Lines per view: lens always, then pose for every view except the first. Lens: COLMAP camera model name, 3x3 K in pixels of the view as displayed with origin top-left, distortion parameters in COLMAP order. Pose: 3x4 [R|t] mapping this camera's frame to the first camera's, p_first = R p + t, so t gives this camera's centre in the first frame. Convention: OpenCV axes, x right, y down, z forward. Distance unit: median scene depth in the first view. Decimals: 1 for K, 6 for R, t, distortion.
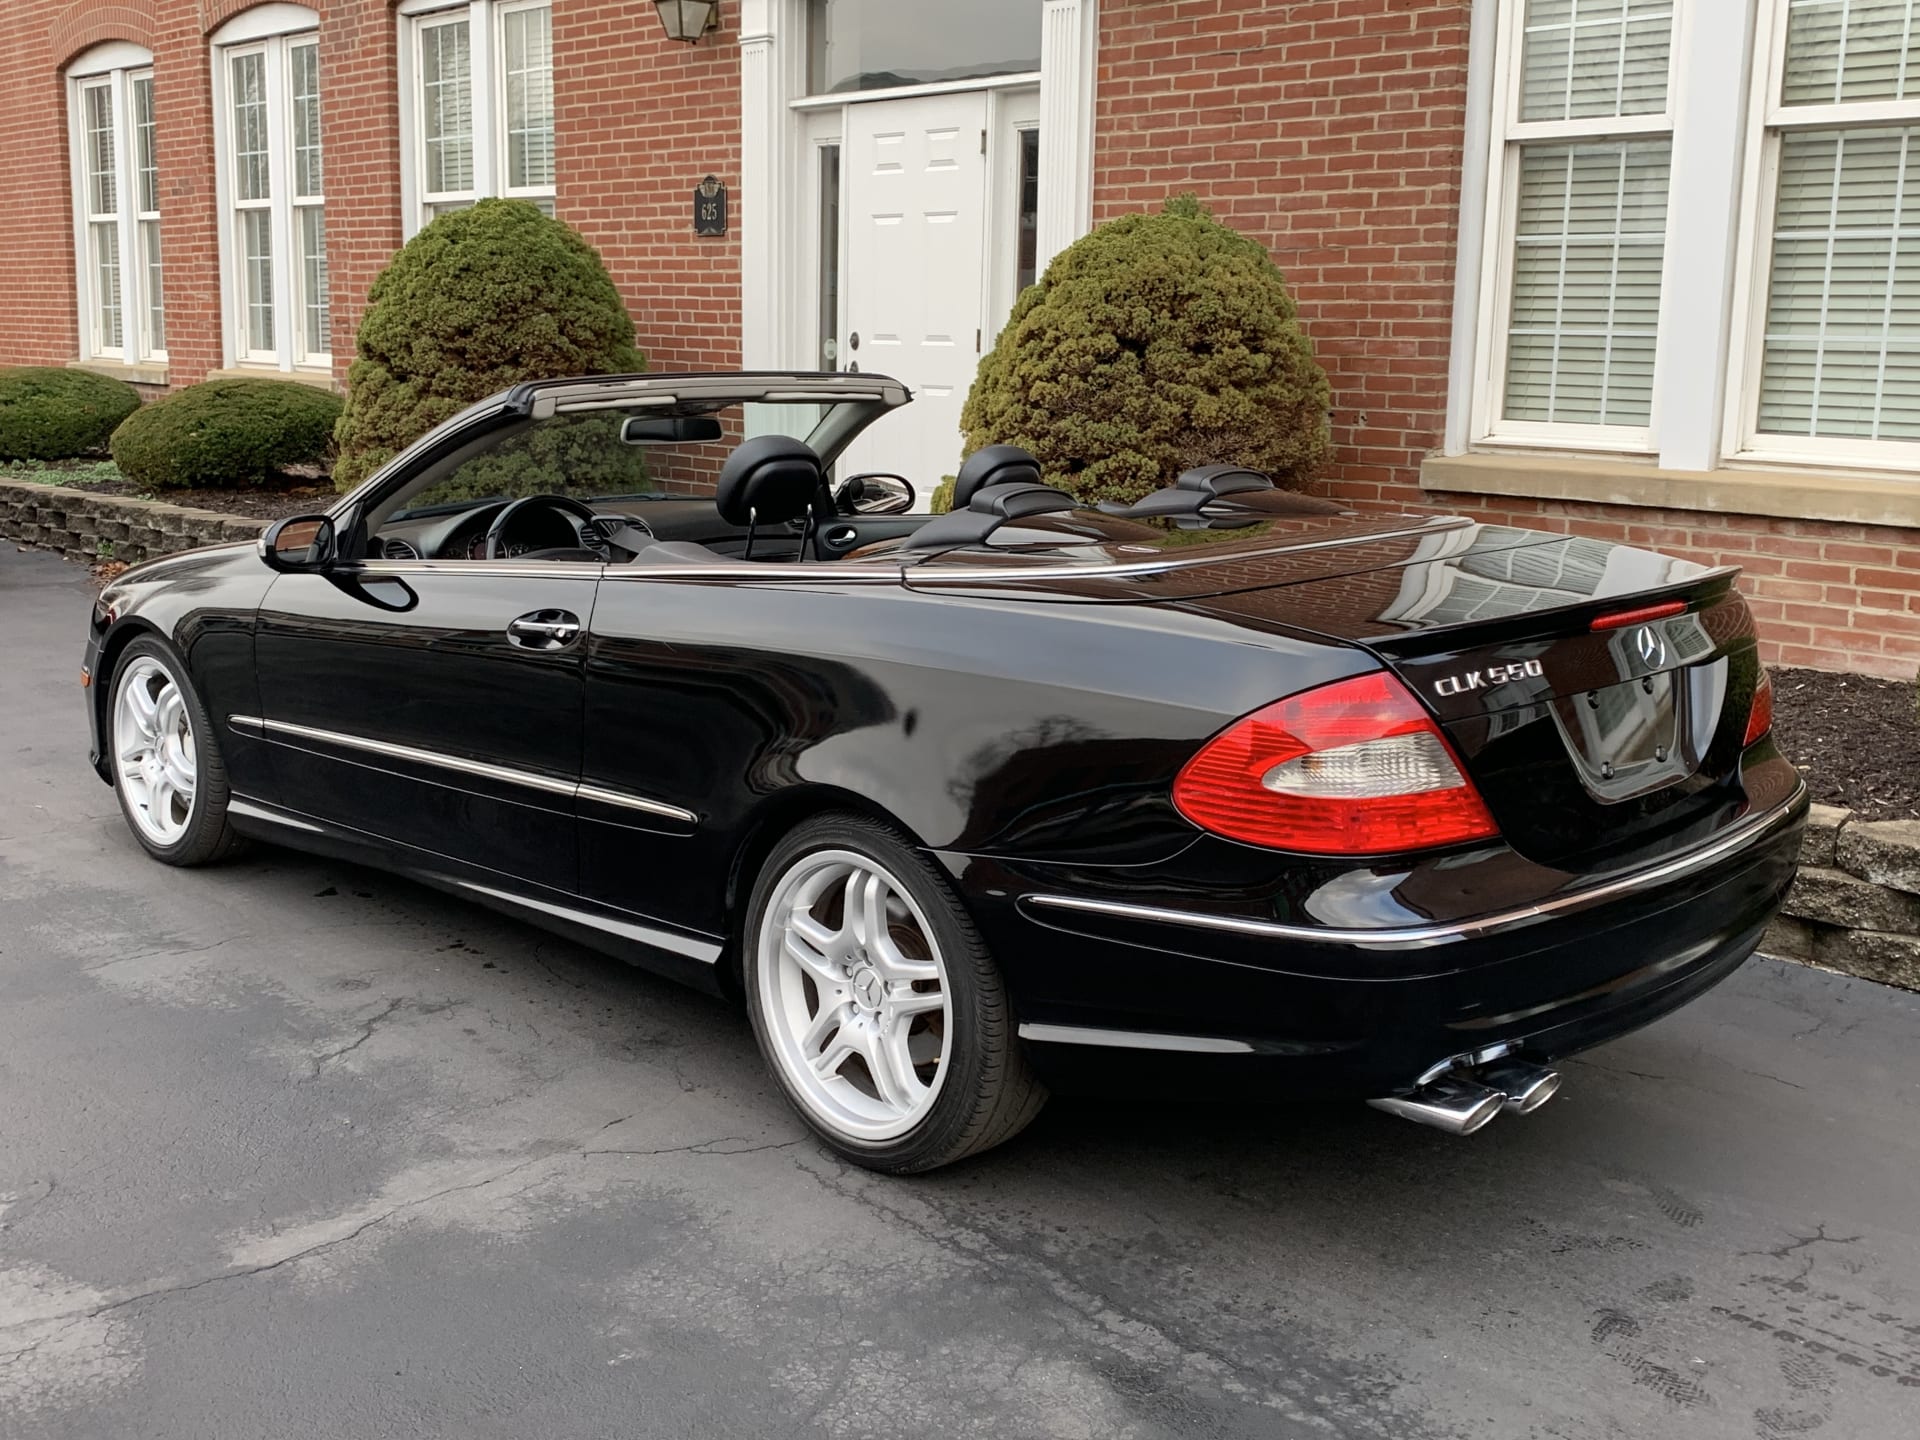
lens RADIAL K [[2033.1, 0, 947.0], [0, 2033.1, 708.2], [0, 0, 1]] dist [0.014985, 0.000000]
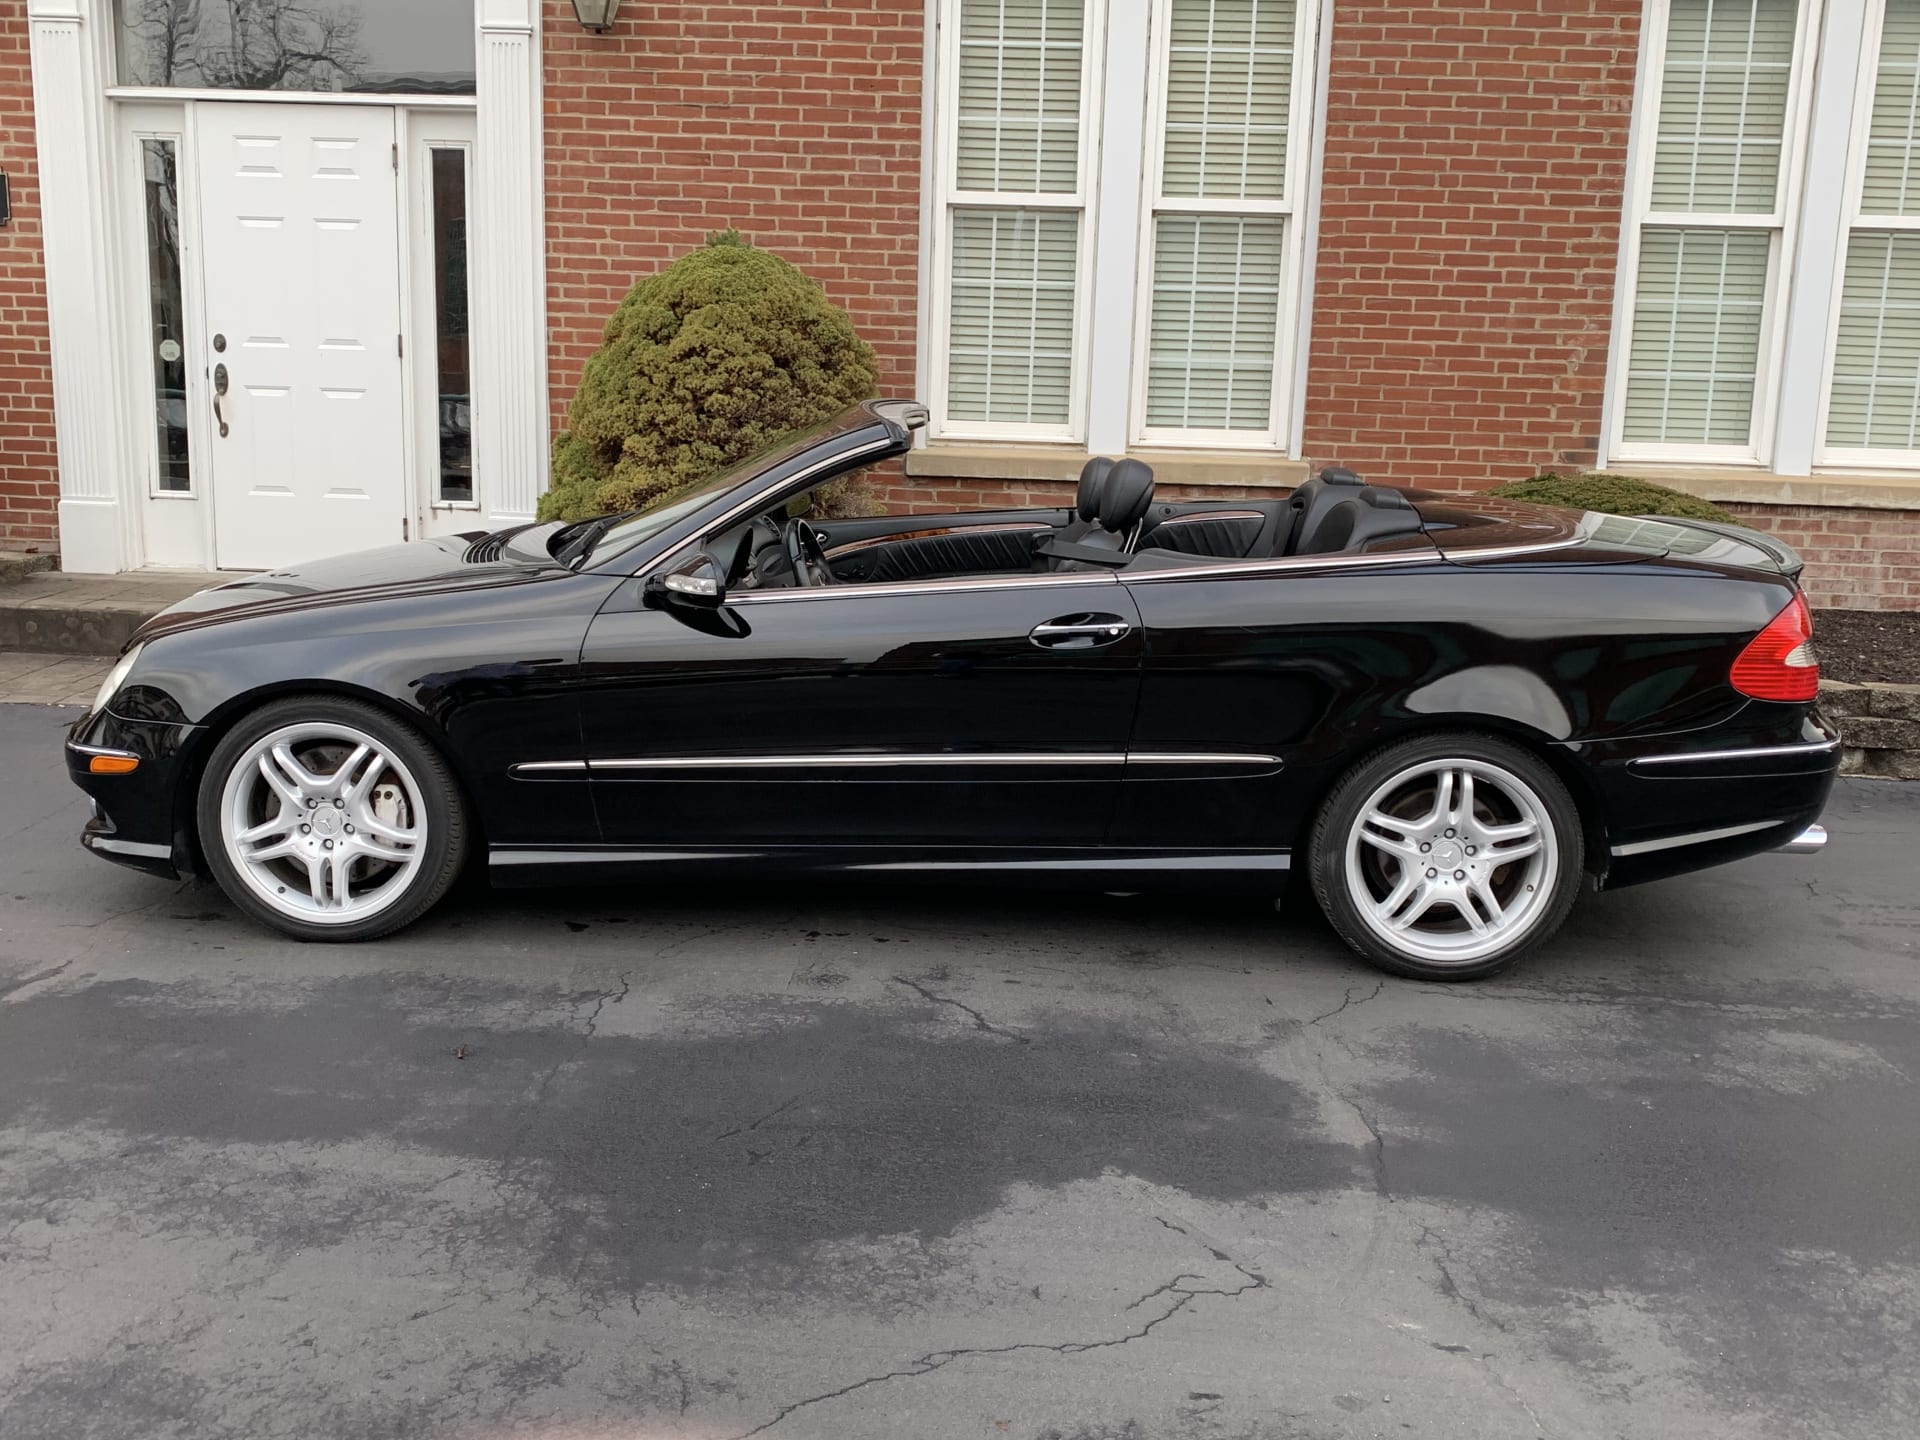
lens RADIAL K [[1791.4, 0, 979.3], [0, 1791.4, 725.1], [0, 0, 1]] dist [0.008576, 0.000000]
pose [[0.721462, -0.137301, 0.678705, -0.752506], [0.107160, 0.990475, 0.086462, -0.063252], [-0.684112, 0.010351, 0.729304, 0.217096]]
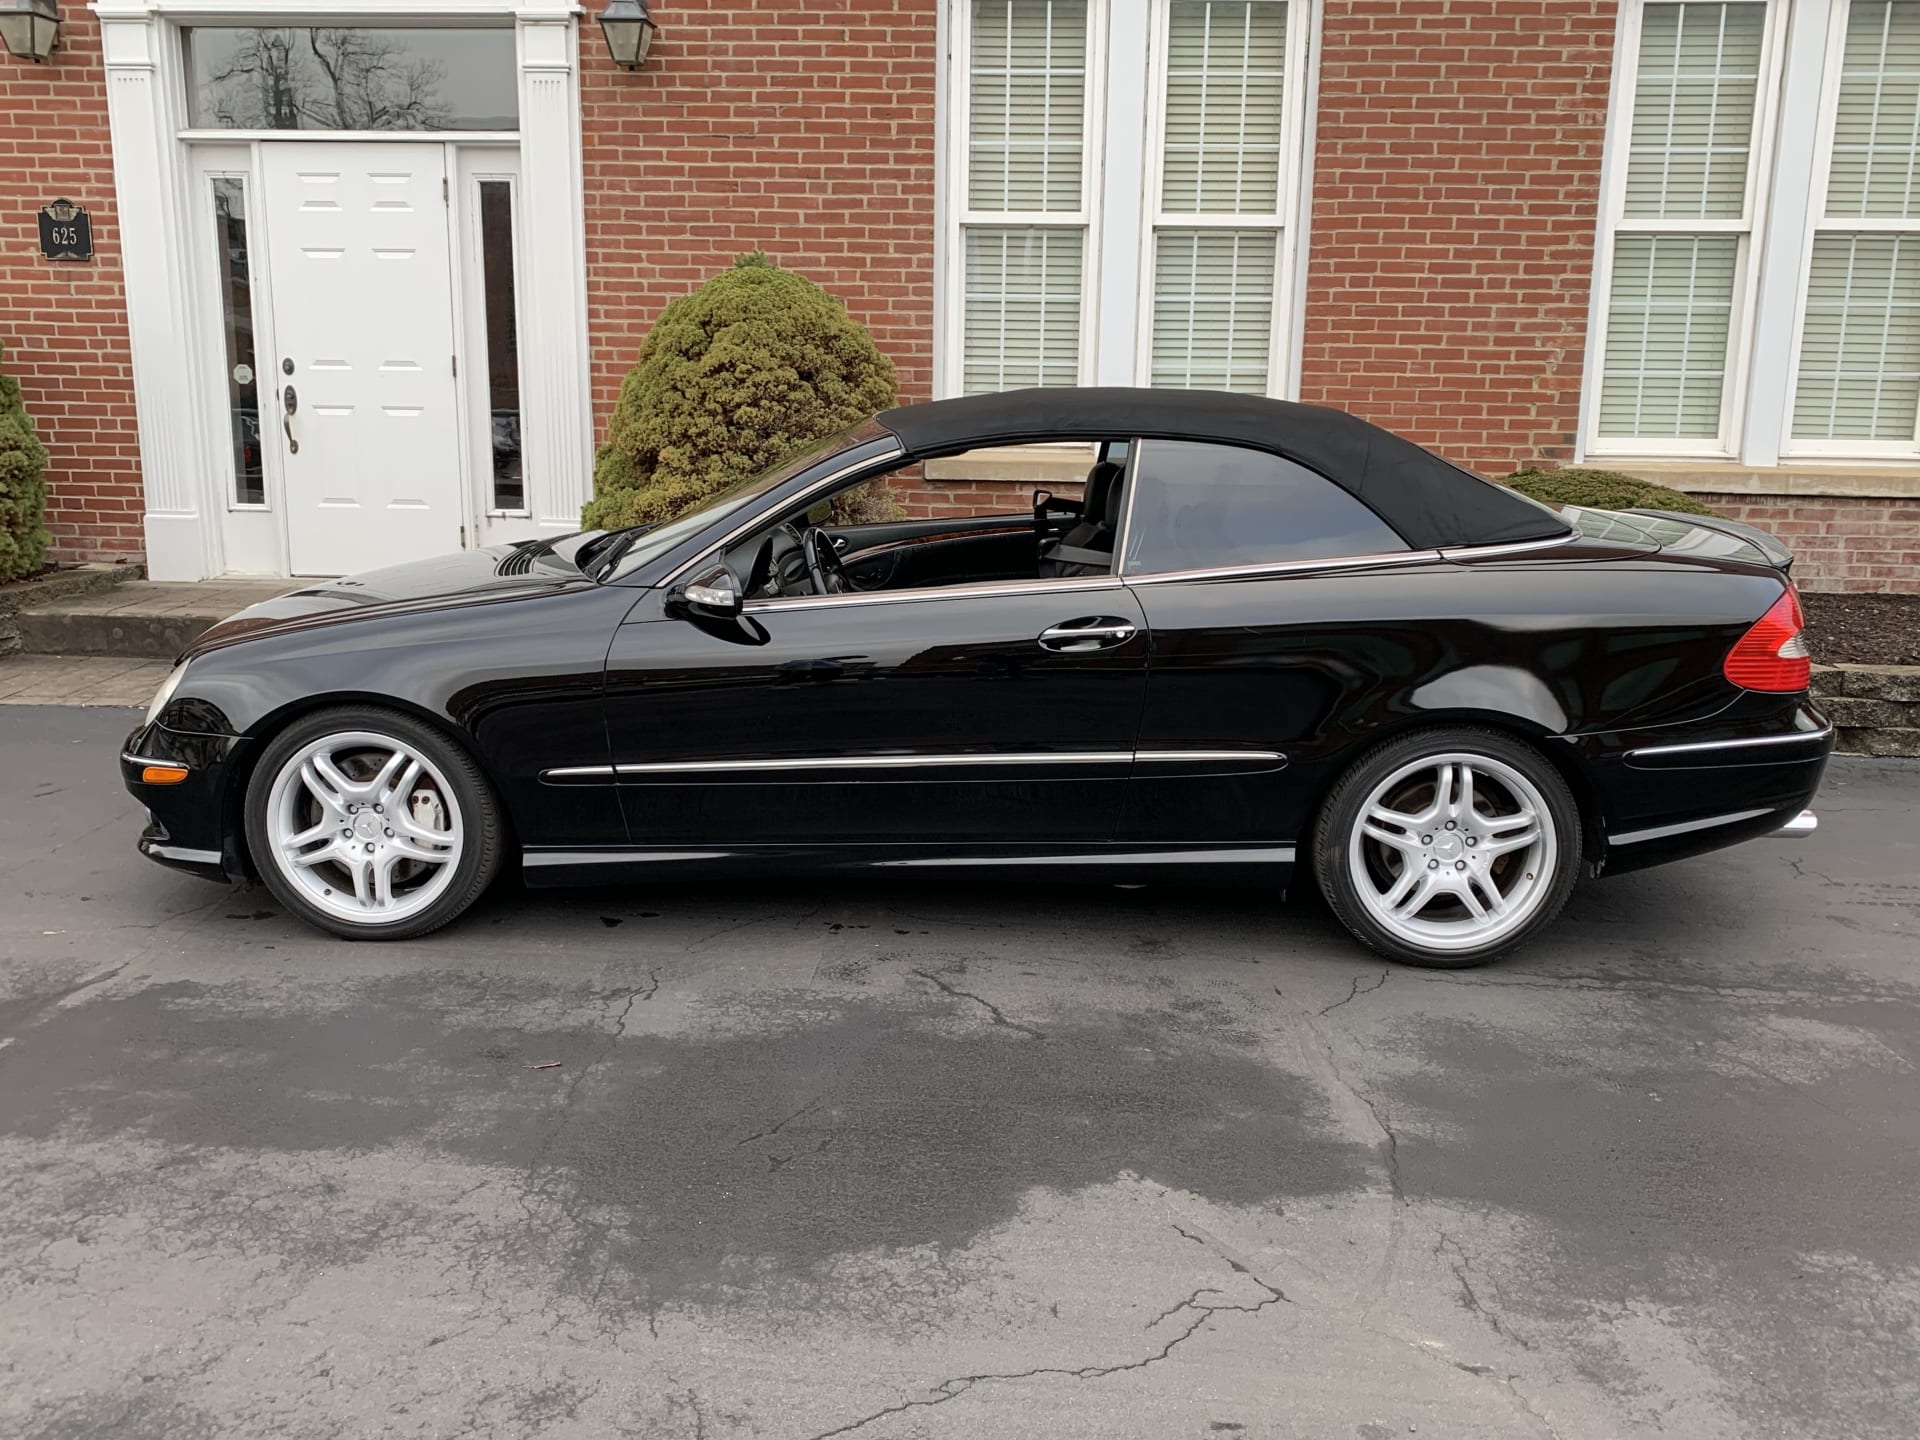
lens RADIAL K [[1606.7, 0, 969.0], [0, 1606.7, 723.6], [0, 0, 1]] dist [0.009408, -0.010901]
pose [[0.732264, -0.157401, 0.662582, -0.706666], [0.121633, 0.987508, 0.100165, -0.071184], [-0.670071, 0.007245, 0.742262, 0.259766]]
